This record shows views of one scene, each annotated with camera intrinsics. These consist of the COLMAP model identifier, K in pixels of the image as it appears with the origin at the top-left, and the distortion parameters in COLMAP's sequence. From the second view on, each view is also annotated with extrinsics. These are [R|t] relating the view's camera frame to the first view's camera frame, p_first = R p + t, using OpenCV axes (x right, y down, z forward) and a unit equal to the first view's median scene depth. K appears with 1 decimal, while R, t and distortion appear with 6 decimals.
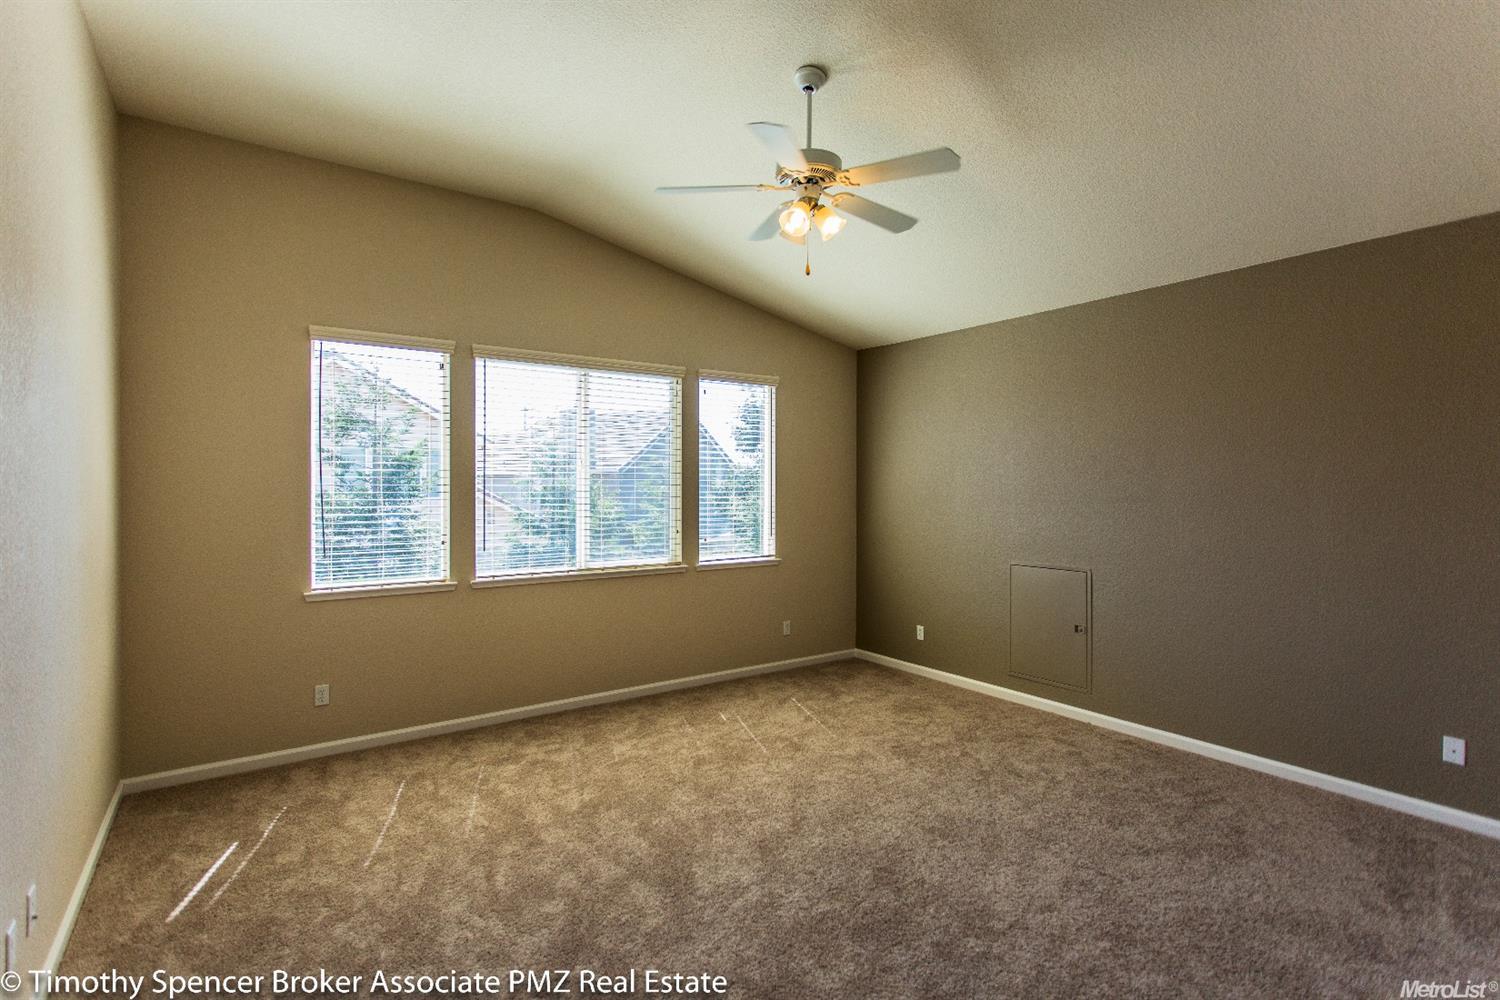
lens RADIAL K [[727.9, 0, 756.2], [0, 727.9, 501.9], [0, 0, 1]] dist [0.008924, -0.000728]
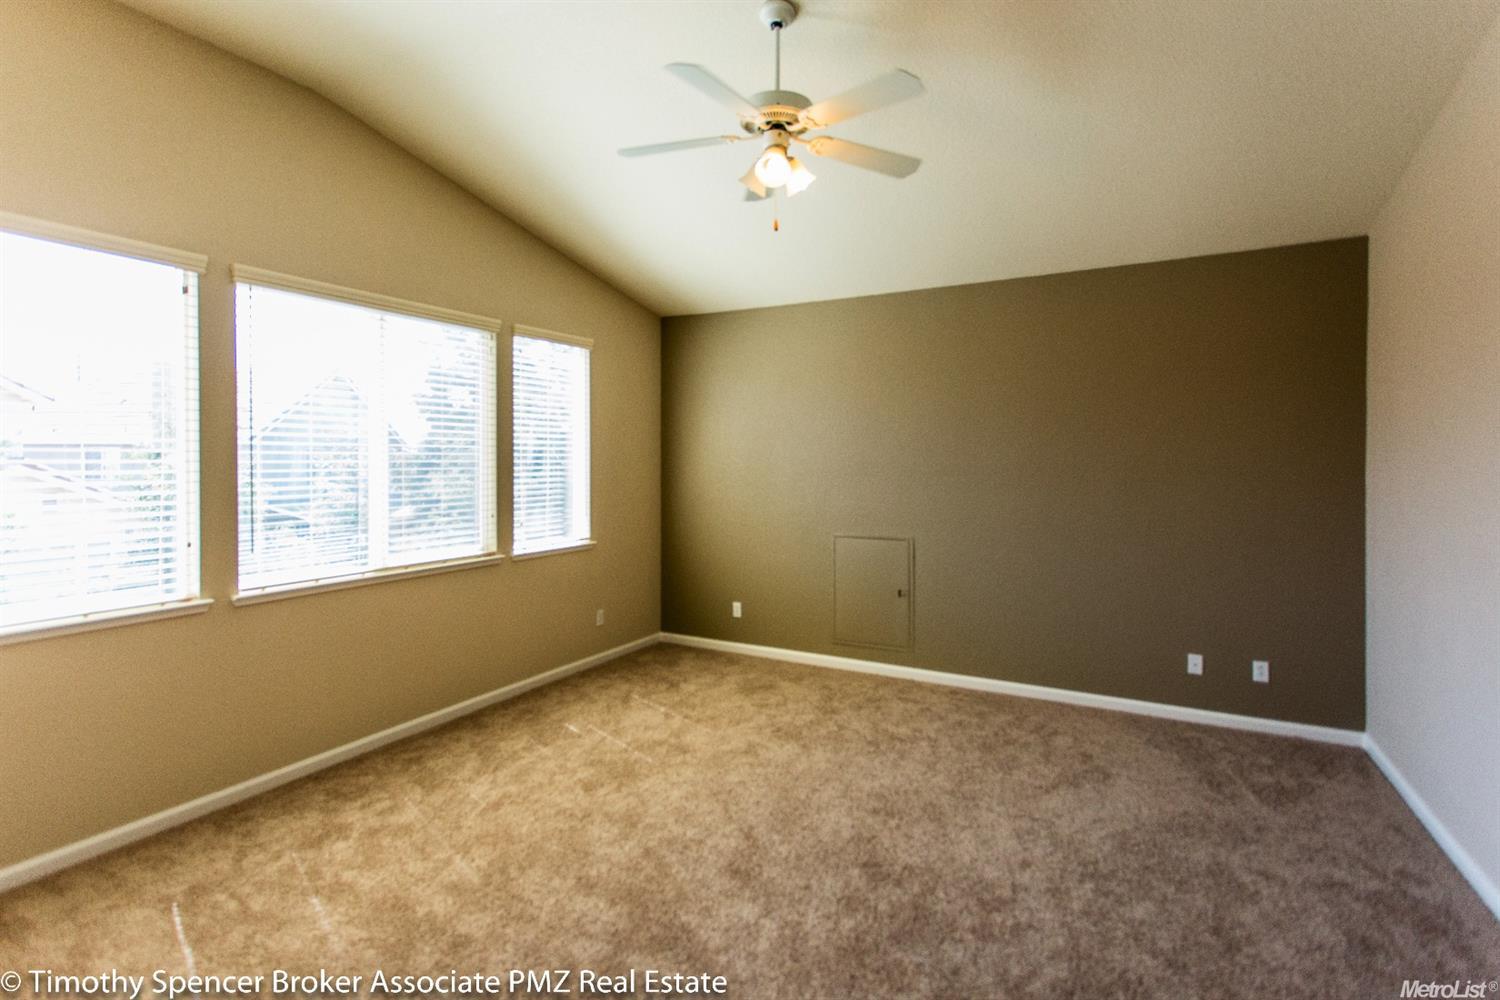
lens RADIAL K [[727.9, 0, 736.3], [0, 727.9, 479.2], [0, 0, 1]] dist [0.008924, -0.000728]
pose [[0.898002, -0.011679, 0.439837, -0.293394], [0.008799, 0.999924, 0.008586, -0.008391], [-0.439904, -0.003840, 0.898037, 0.161293]]
